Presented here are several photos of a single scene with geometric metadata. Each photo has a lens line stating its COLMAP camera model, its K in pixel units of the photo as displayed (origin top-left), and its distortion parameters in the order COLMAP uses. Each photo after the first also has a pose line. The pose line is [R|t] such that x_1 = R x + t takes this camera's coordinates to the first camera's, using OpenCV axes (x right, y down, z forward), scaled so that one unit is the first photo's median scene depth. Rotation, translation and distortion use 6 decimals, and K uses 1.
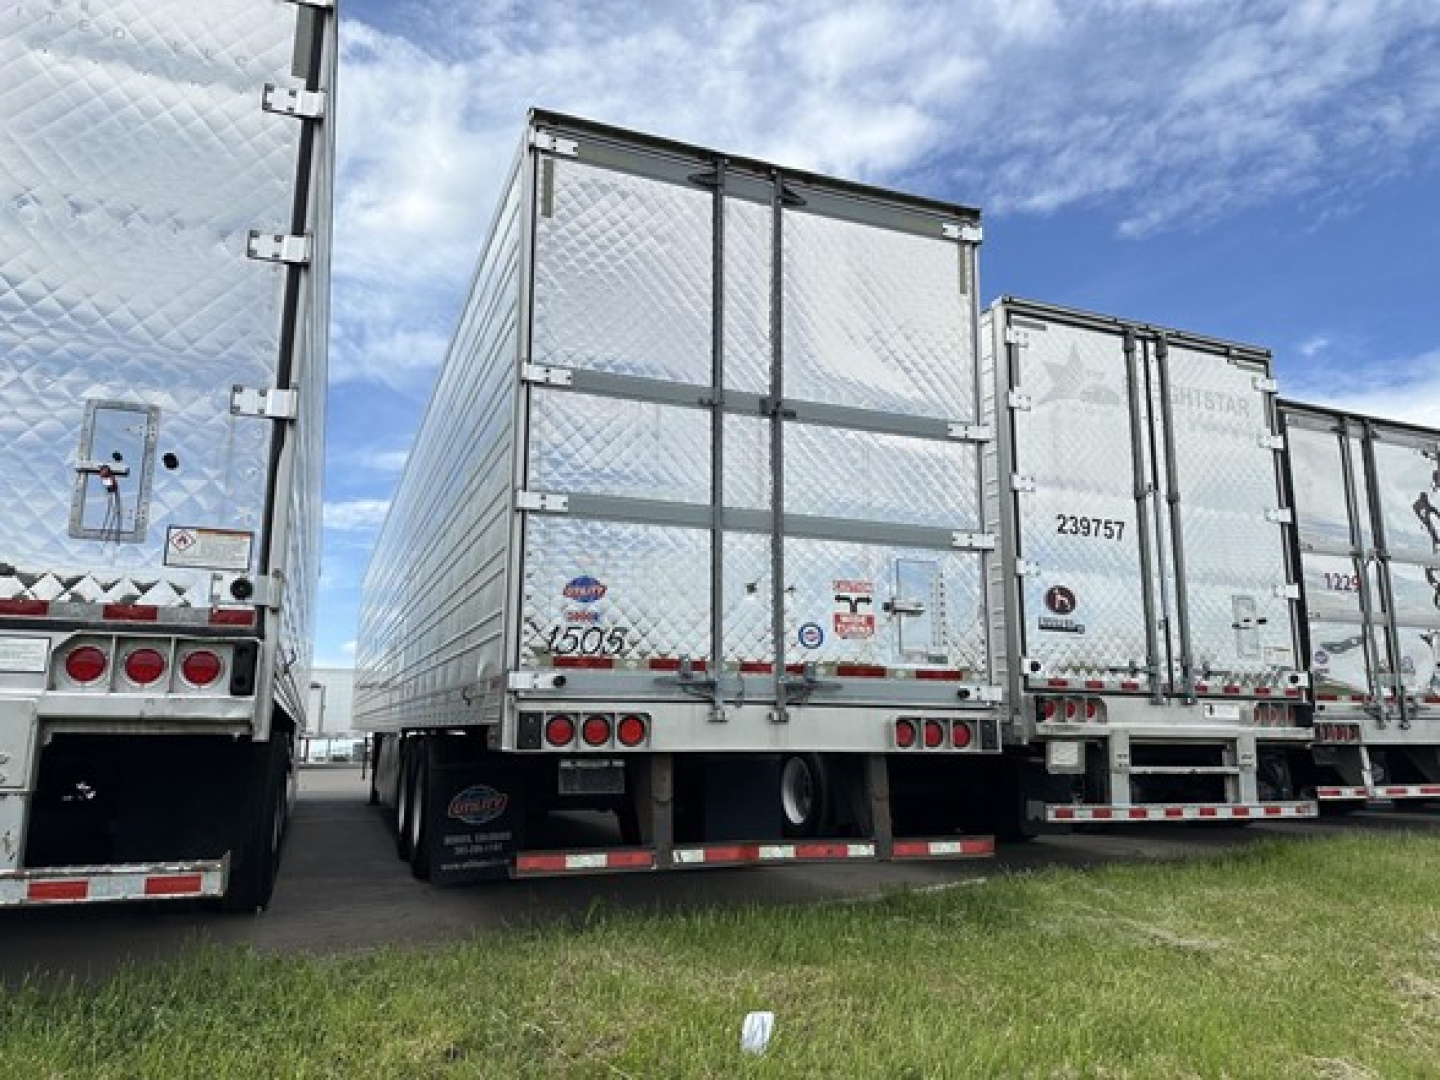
lens RADIAL K [[1021.8, 0, 722.7], [0, 1021.8, 531.7], [0, 0, 1]] dist [0.056316, -0.043844]
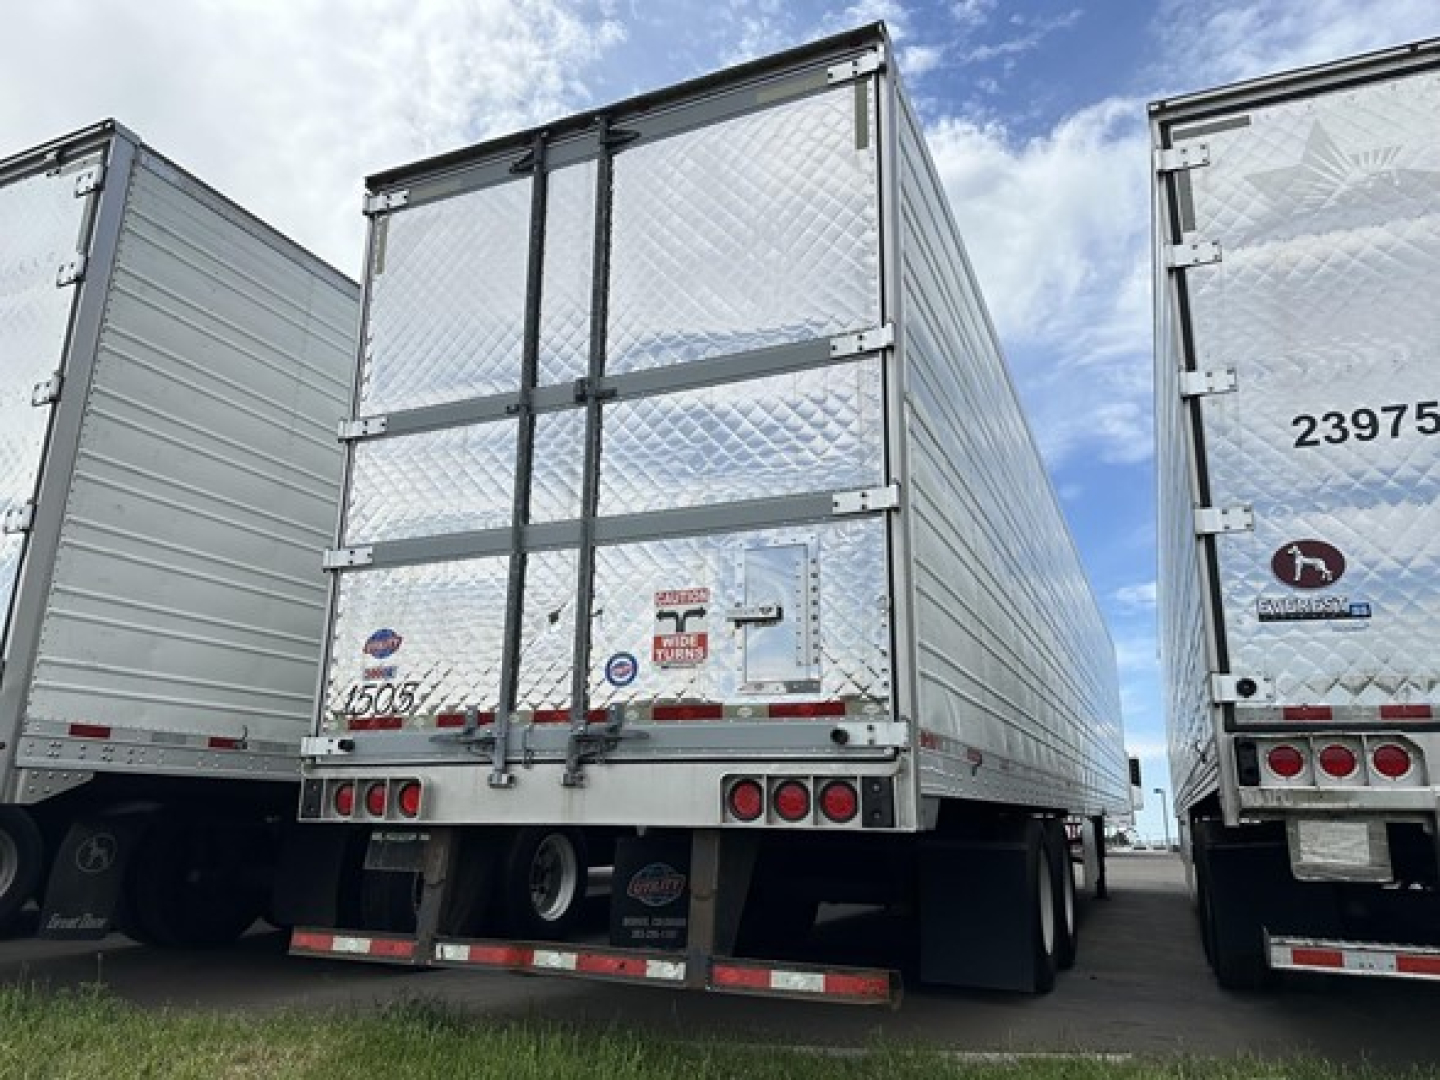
lens RADIAL K [[1021.8, 0, 718.9], [0, 1021.8, 534.0], [0, 0, 1]] dist [0.056316, -0.043844]
pose [[0.698908, -0.187054, -0.690318, 0.666307], [0.132484, 0.982349, -0.132053, 0.110411], [0.702834, 0.000837, 0.711353, 0.499920]]
